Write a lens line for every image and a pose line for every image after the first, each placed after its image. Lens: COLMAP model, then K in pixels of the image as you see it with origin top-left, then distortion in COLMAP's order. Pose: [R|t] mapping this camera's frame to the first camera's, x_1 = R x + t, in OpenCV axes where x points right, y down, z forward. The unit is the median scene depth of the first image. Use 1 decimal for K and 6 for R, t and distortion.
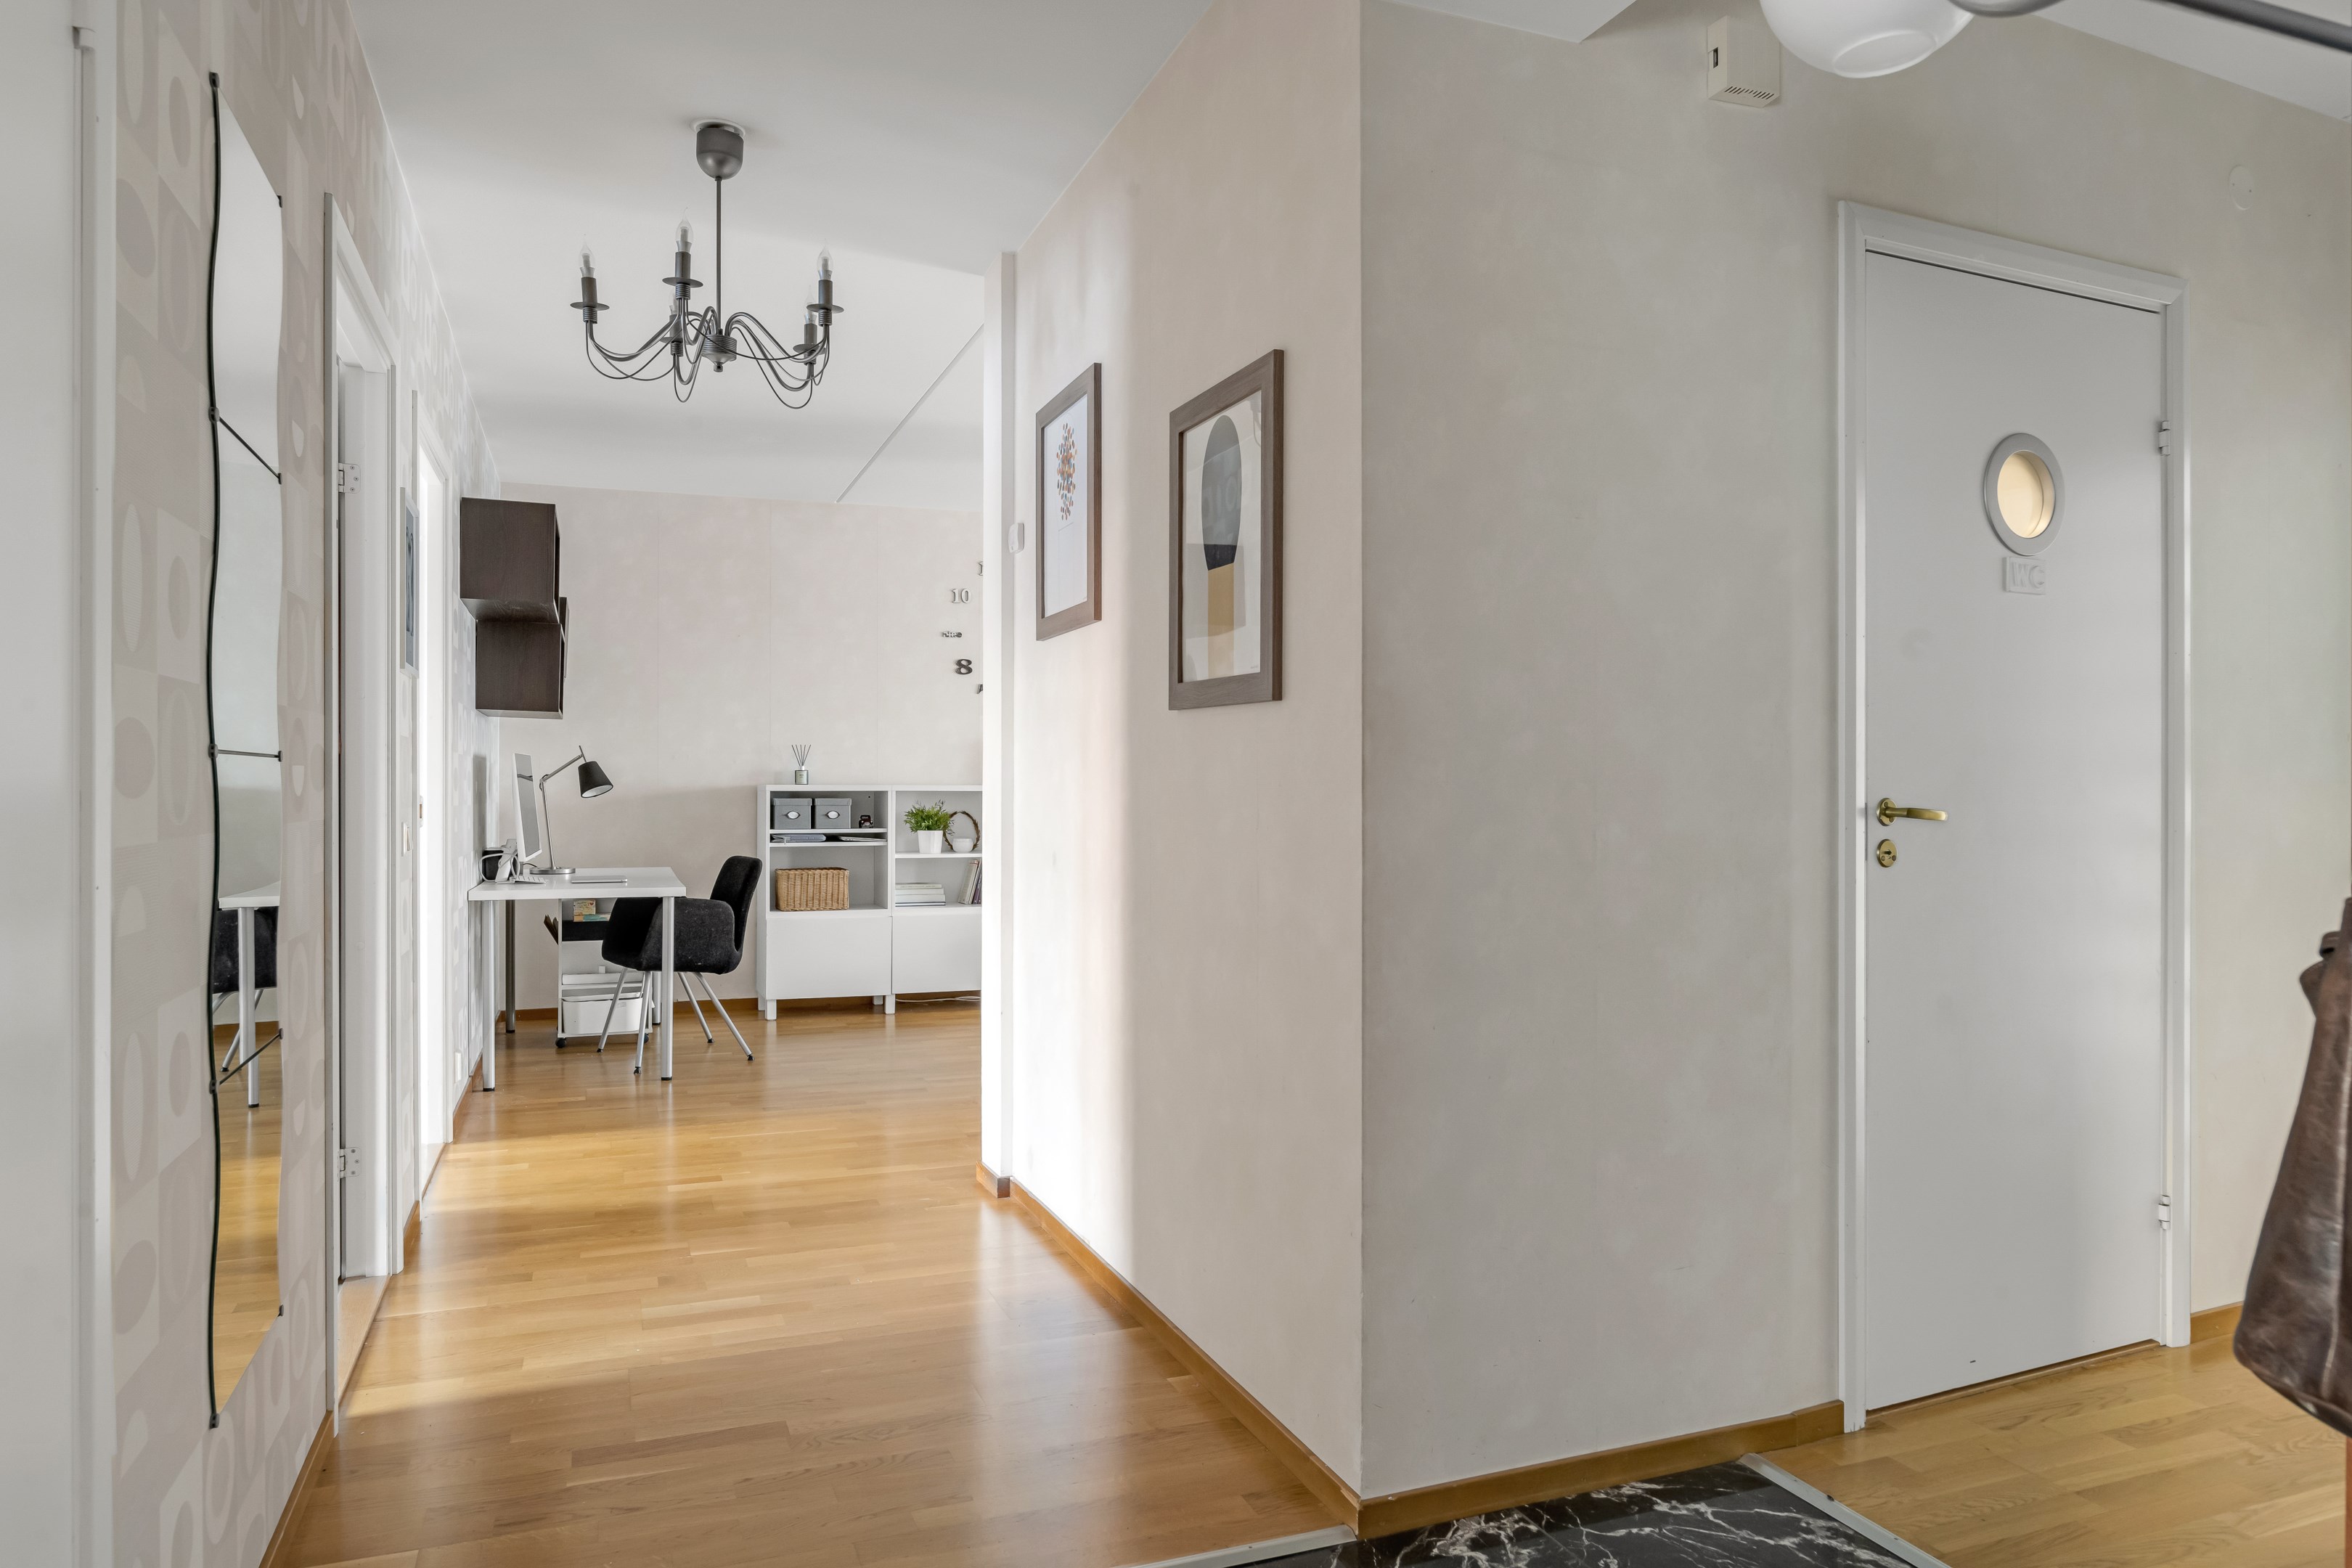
lens RADIAL K [[1559.0, 0, 1176.0], [0, 1559.0, 784.0], [0, 0, 1]] dist [0.000511, 0.002925]
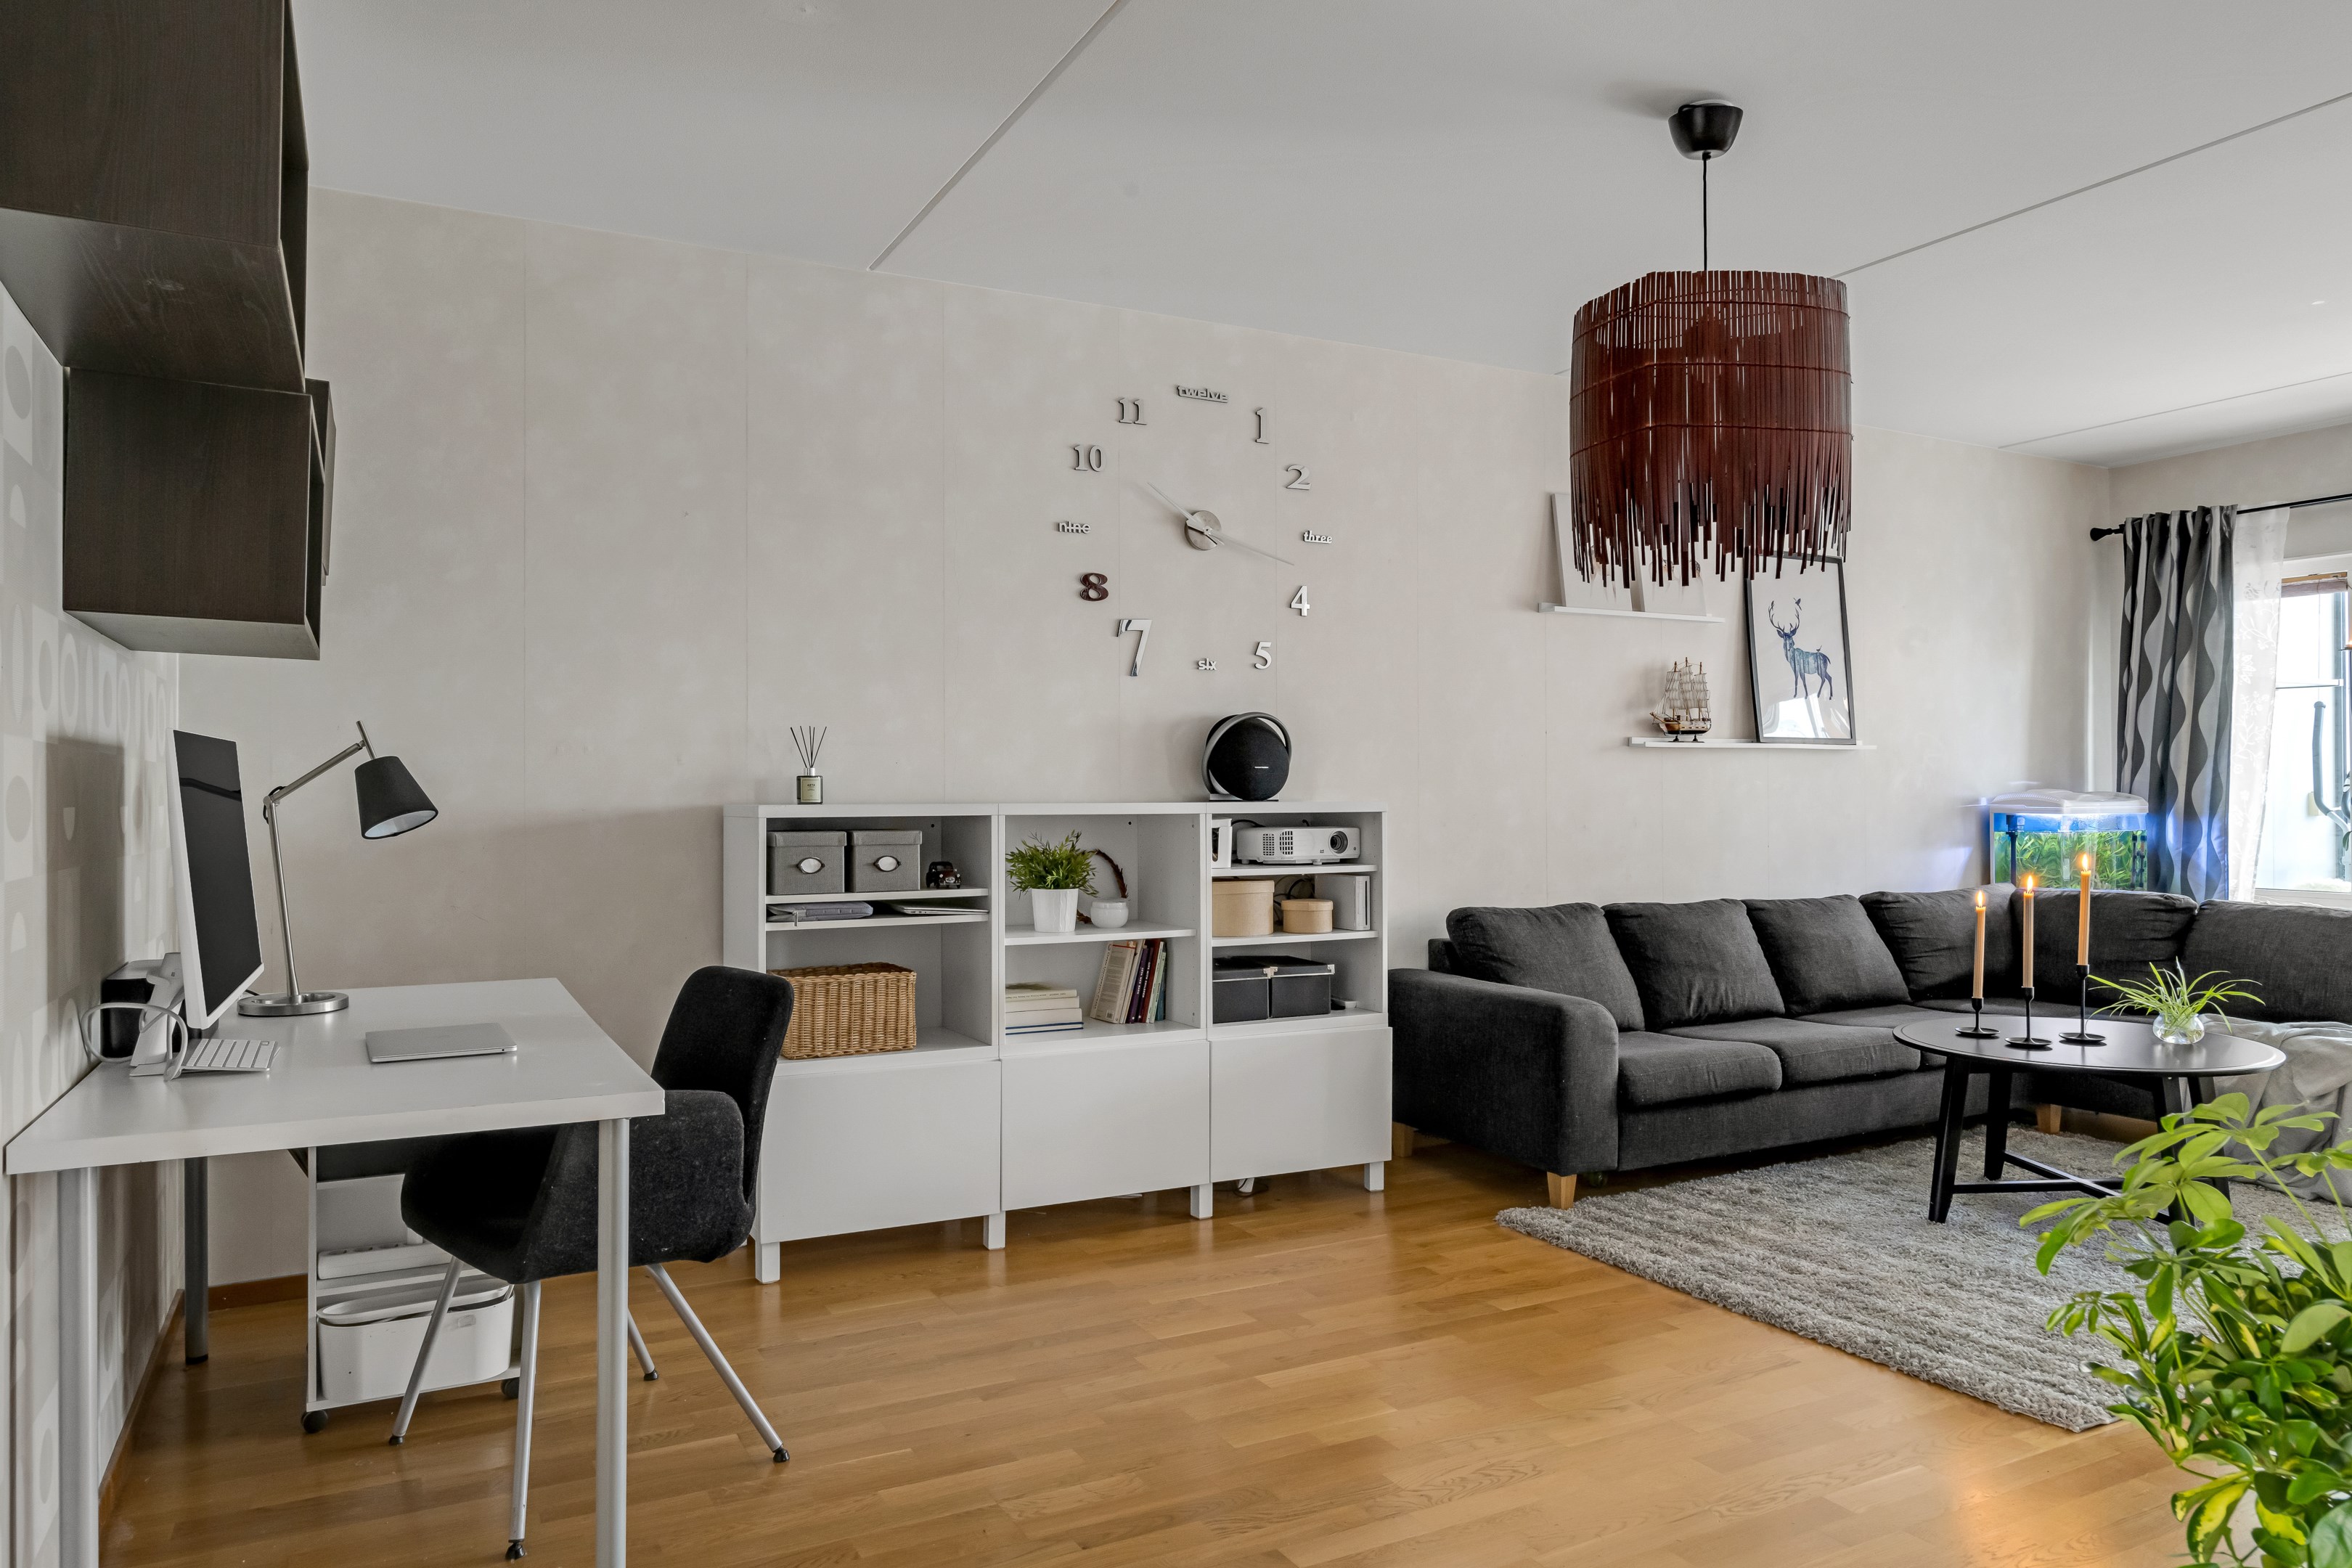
lens RADIAL K [[1559.0, 0, 1176.0], [0, 1559.0, 784.0], [0, 0, 1]] dist [0.000511, 0.002925]
pose [[0.992505, -0.003672, 0.122150, -0.189068], [0.004131, 0.999985, -0.003506, -0.003913], [-0.122136, 0.003985, 0.992505, 0.487752]]
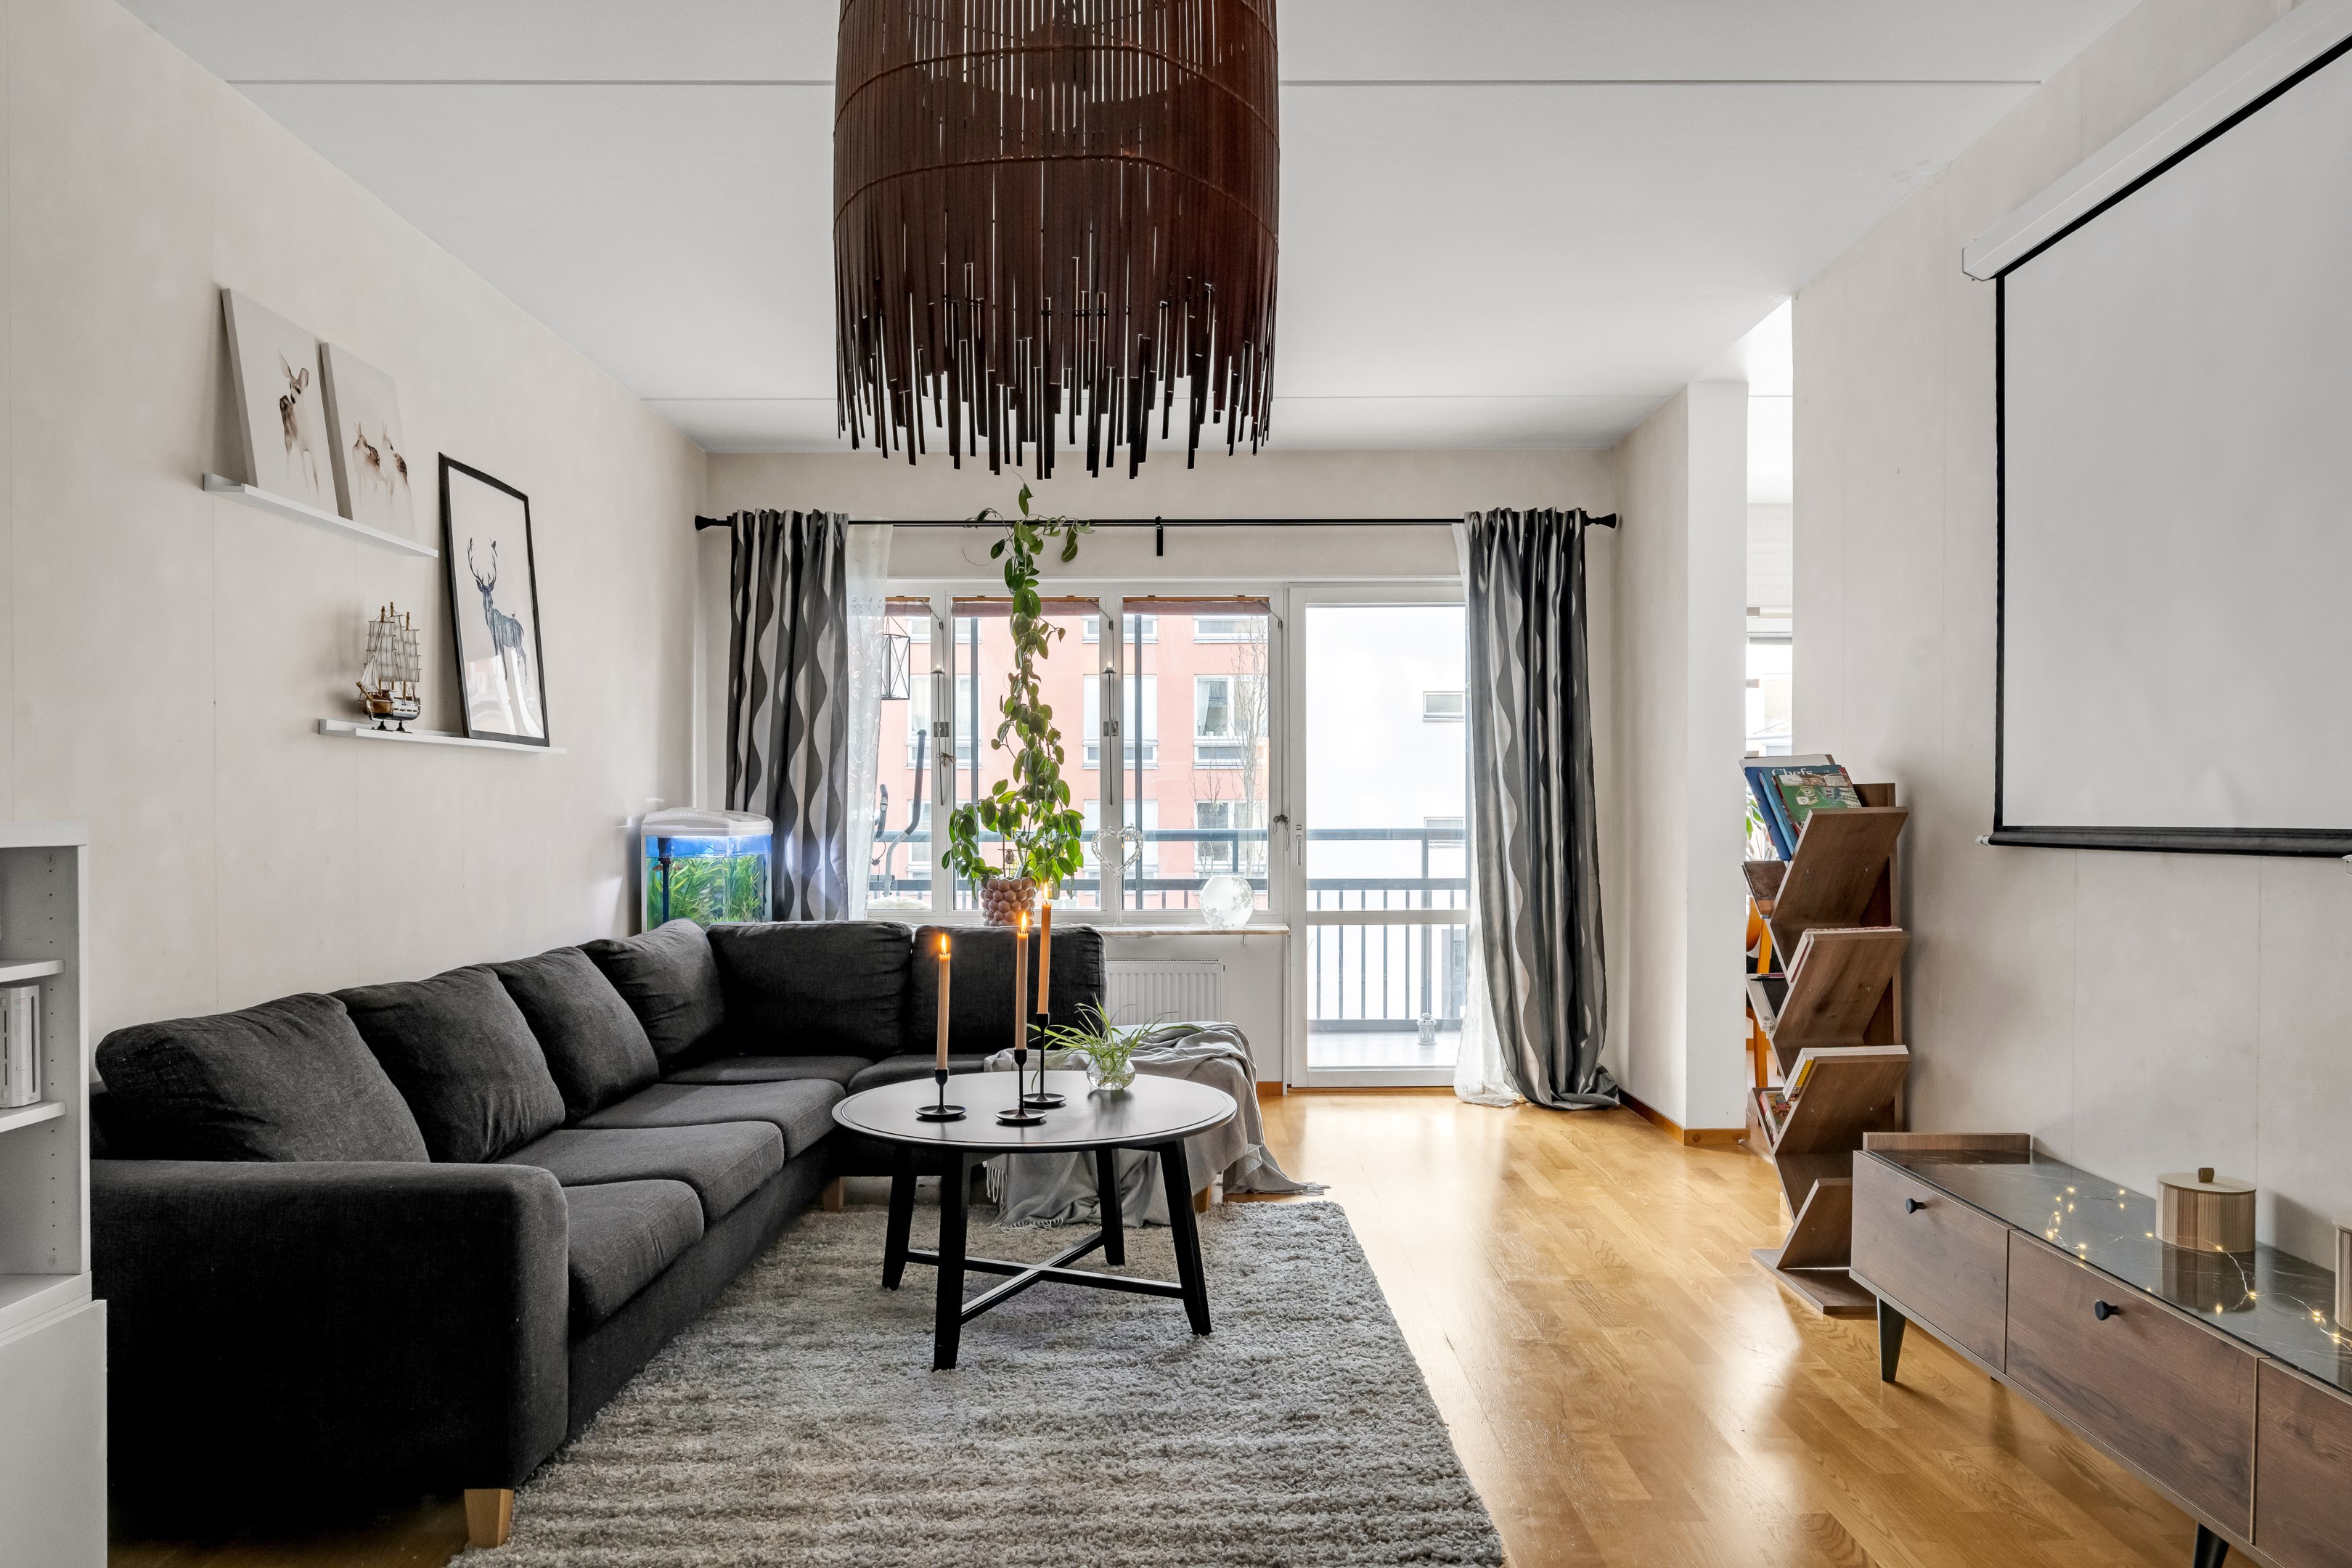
lens RADIAL K [[1592.1, 0, 1180.1], [0, 1592.1, 827.5], [0, 0, 1]] dist [-0.005841, -0.003652]
pose [[0.347940, -0.009761, 0.937466, -0.235005], [-0.003061, 0.999929, 0.011547, -0.002104], [-0.937512, -0.006888, 0.347886, 0.781953]]
